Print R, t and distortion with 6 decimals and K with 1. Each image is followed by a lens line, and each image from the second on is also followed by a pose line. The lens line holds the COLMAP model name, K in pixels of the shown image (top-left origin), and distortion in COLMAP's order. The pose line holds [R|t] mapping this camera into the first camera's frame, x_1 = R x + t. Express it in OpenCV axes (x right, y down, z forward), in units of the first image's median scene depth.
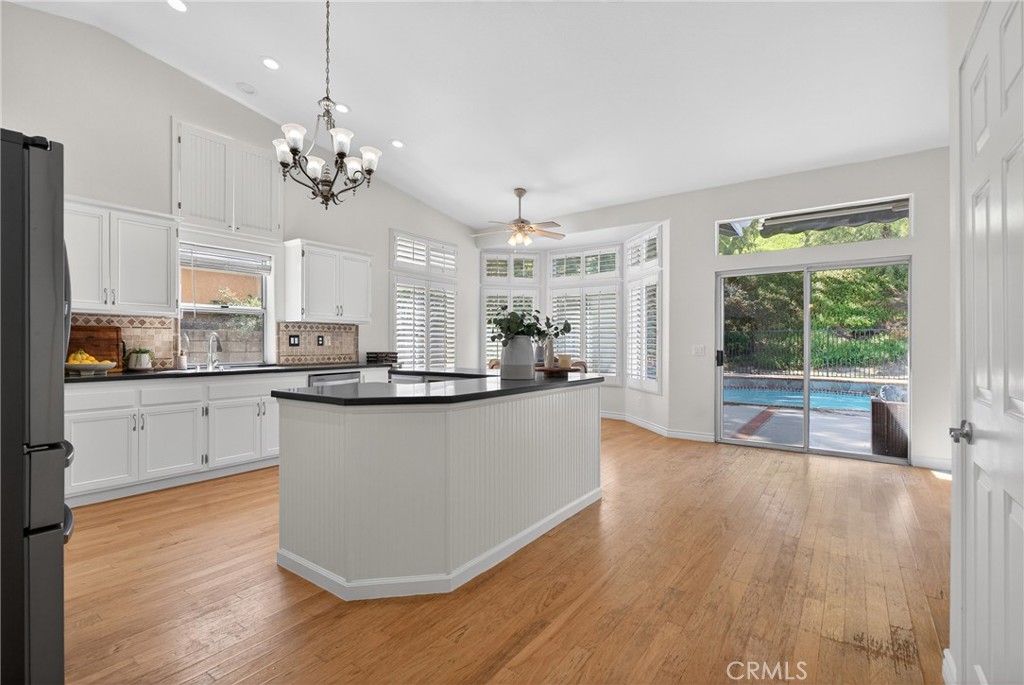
lens RADIAL K [[460.1, 0, 512.0], [0, 460.1, 342.5], [0, 0, 1]] dist [0.004271, 0.000271]
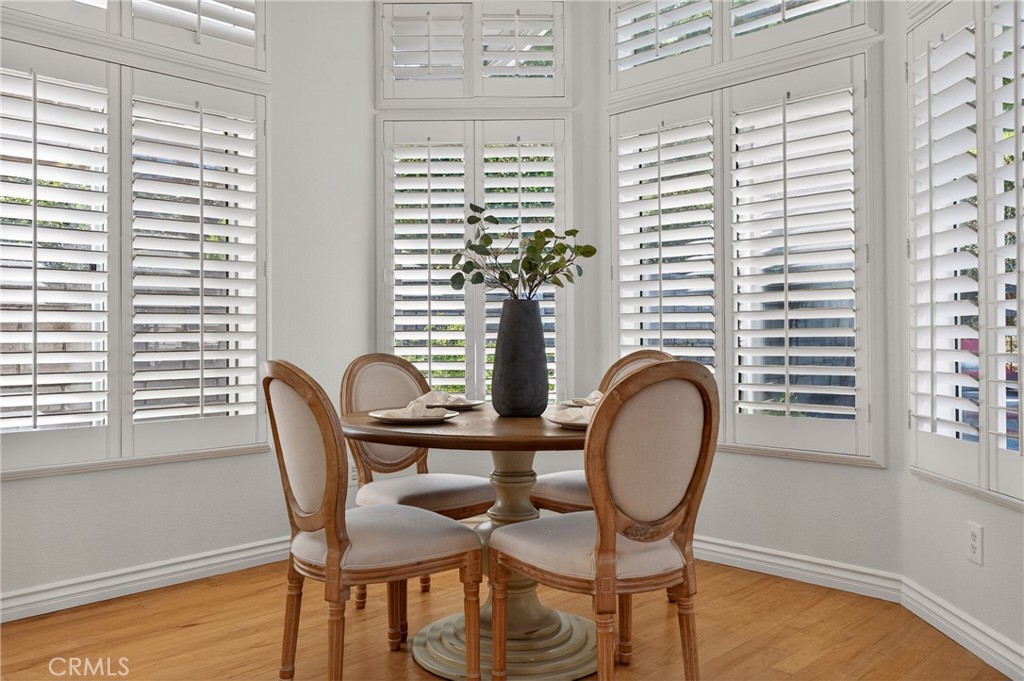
lens RADIAL K [[814.6, 0, 512.0], [0, 814.6, 340.5], [0, 0, 1]] dist [-0.000105, 0.002275]
pose [[0.988555, -0.009119, -0.150586, 0.141378], [0.010226, 0.999926, 0.006574, 0.031478], [0.150515, -0.008039, 0.988575, 0.709490]]
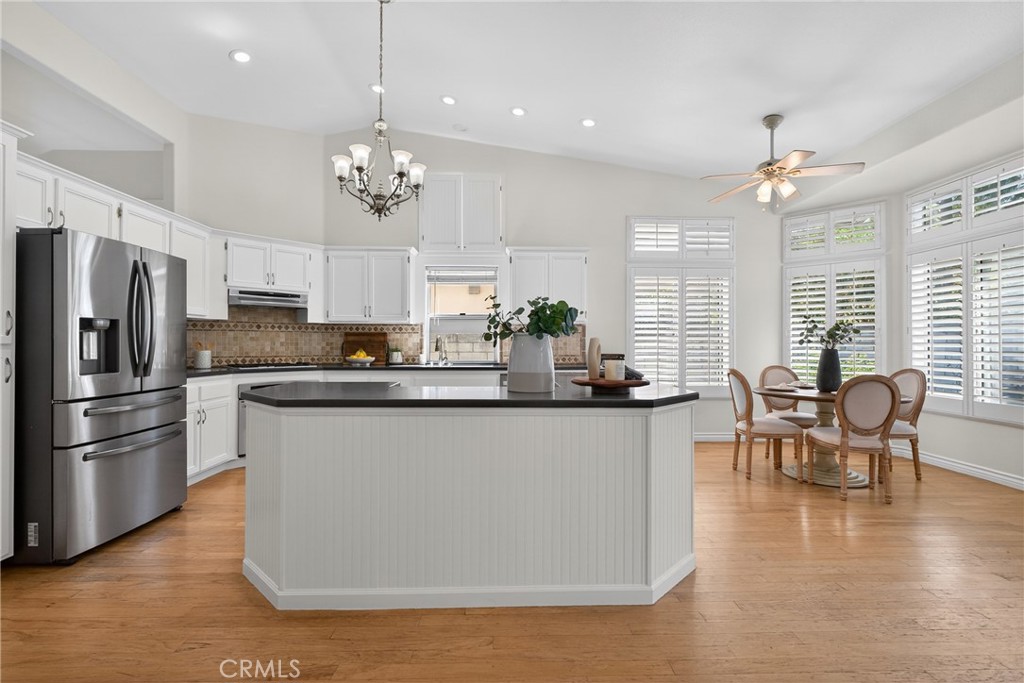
lens RADIAL K [[460.1, 0, 512.0], [0, 460.1, 341.5], [0, 0, 1]] dist [0.004271, 0.000271]
pose [[0.608500, -0.006518, -0.793527, 0.358669], [0.001580, 0.999974, -0.007002, 0.002533], [0.793552, 0.003007, 0.608495, 0.321733]]
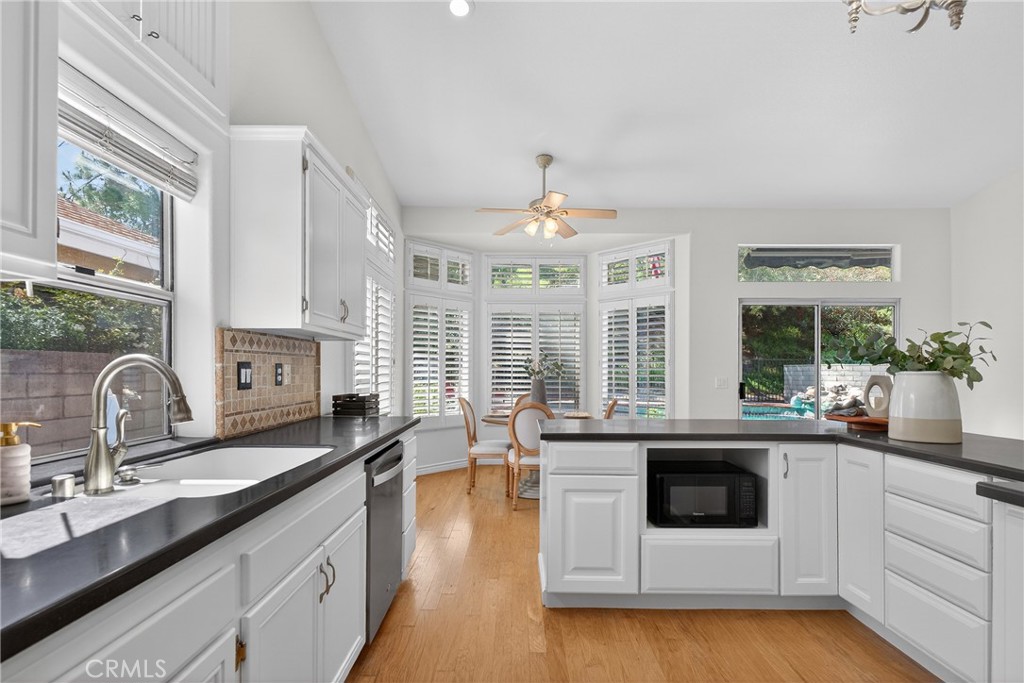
lens RADIAL K [[480.0, 0, 512.7], [0, 480.0, 373.2], [0, 0, 1]] dist [-0.000878, -0.000786]
pose [[0.810214, -0.003689, 0.586122, -0.506778], [-0.000112, 0.999979, 0.006449, -0.008306], [-0.586134, -0.005291, 0.810197, 0.491066]]
